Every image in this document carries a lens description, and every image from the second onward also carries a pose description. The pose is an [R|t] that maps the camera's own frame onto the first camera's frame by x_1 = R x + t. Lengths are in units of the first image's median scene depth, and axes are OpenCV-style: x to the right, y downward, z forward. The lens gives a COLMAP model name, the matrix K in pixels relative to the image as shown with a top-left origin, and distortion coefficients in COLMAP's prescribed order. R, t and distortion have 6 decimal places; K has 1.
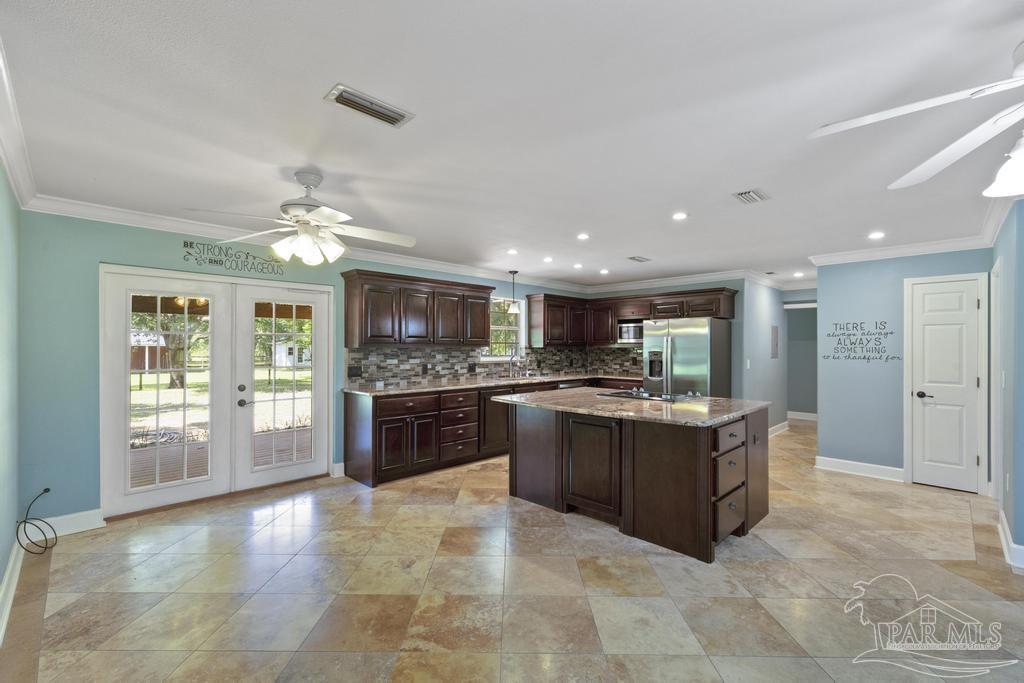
lens RADIAL K [[441.0, 0, 510.3], [0, 441.0, 348.3], [0, 0, 1]] dist [0.001628, -0.000037]
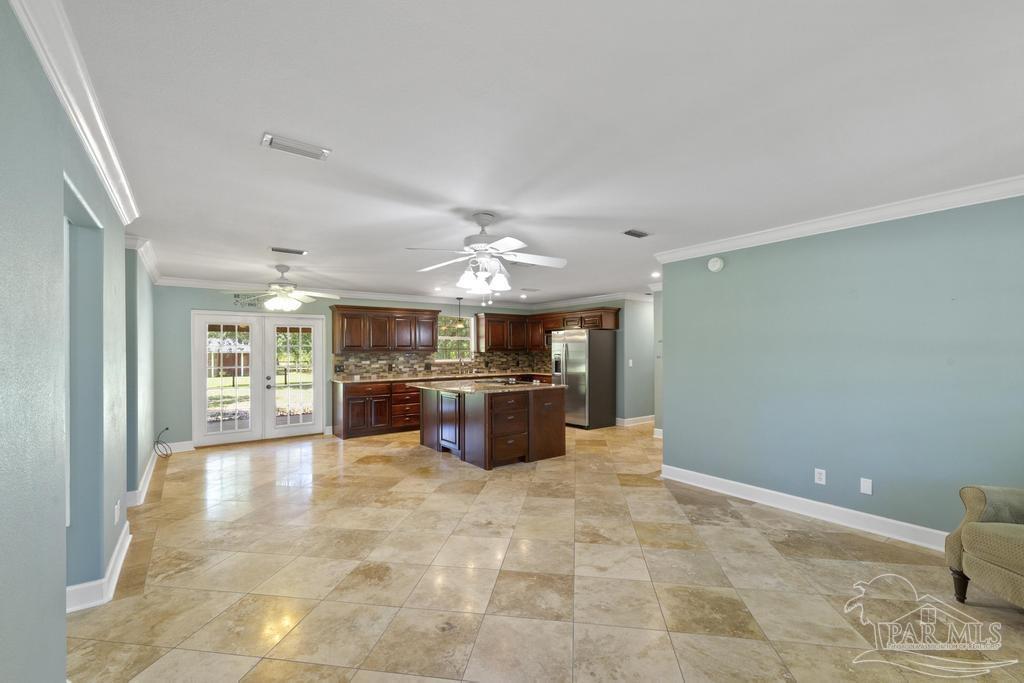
lens RADIAL K [[438.8, 0, 512.5], [0, 438.8, 352.7], [0, 0, 1]] dist [0.003510, 0.000285]
pose [[0.989650, -0.009331, -0.143200, 0.446685], [0.009391, 0.999956, -0.000258, 0.001741], [0.143196, -0.001089, 0.989694, -0.423506]]
